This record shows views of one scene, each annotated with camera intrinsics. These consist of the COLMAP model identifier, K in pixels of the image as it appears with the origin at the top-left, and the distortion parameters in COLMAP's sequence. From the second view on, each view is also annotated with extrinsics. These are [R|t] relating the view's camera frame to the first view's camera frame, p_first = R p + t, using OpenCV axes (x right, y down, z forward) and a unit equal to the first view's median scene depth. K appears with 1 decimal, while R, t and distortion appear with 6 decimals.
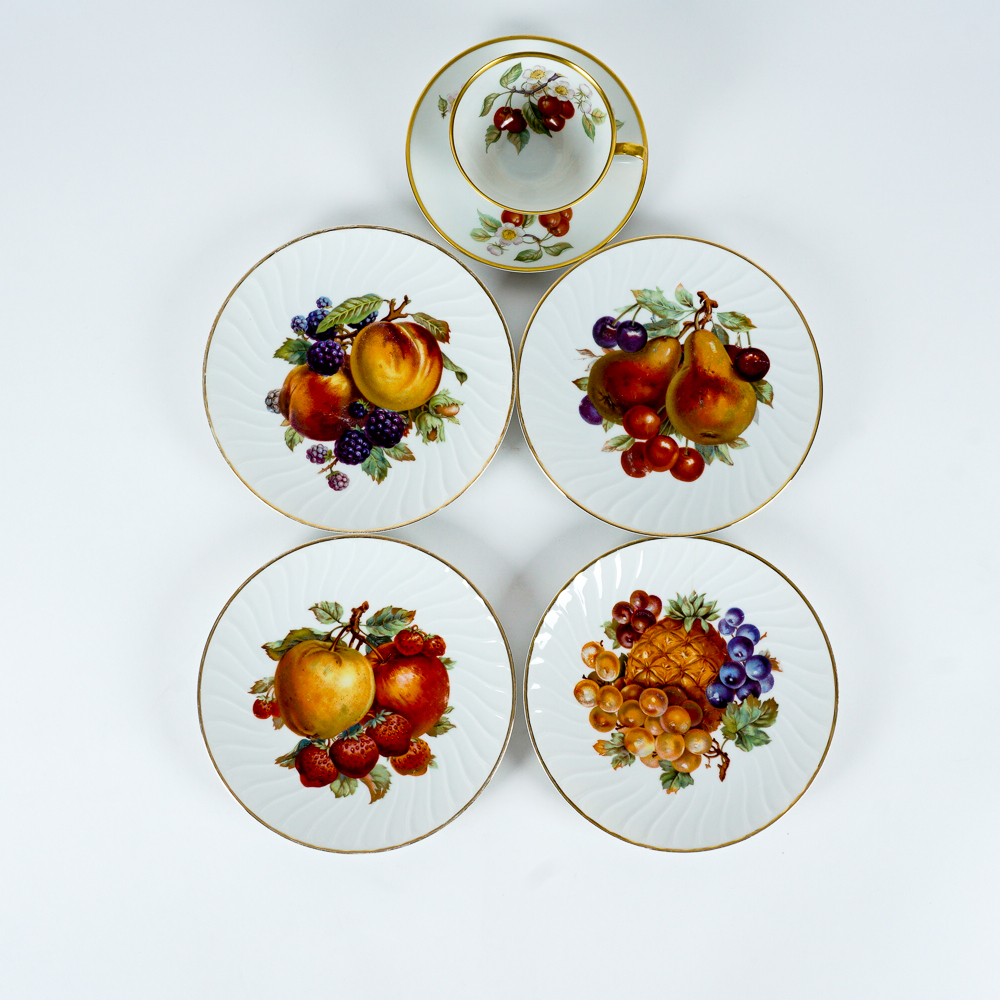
lens RADIAL K [[1527.8, 0, 501.6], [0, 1527.8, 501.6], [0, 0, 1]] dist [0.002812, 0.000000]
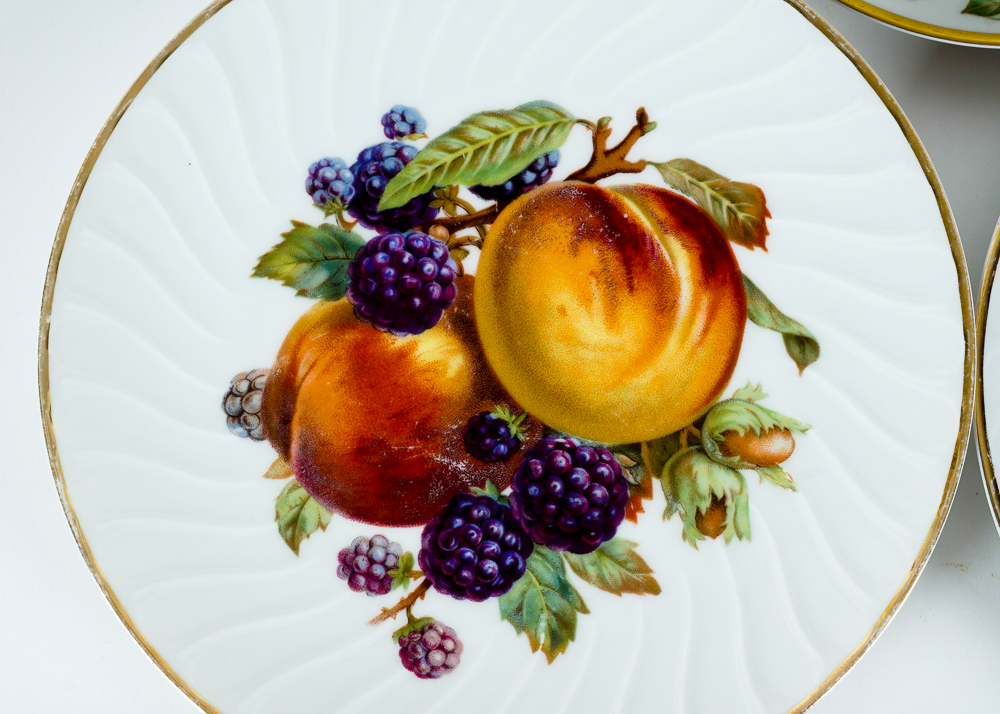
lens RADIAL K [[1973.7, 0, 500.1], [0, 1973.7, 355.1], [0, 0, 1]] dist [0.016061, 0.000000]
pose [[0.999103, 0.030257, -0.029619, -0.080010], [-0.031961, 0.997756, -0.058838, -0.052427], [0.027772, 0.059732, 0.997828, 0.560274]]
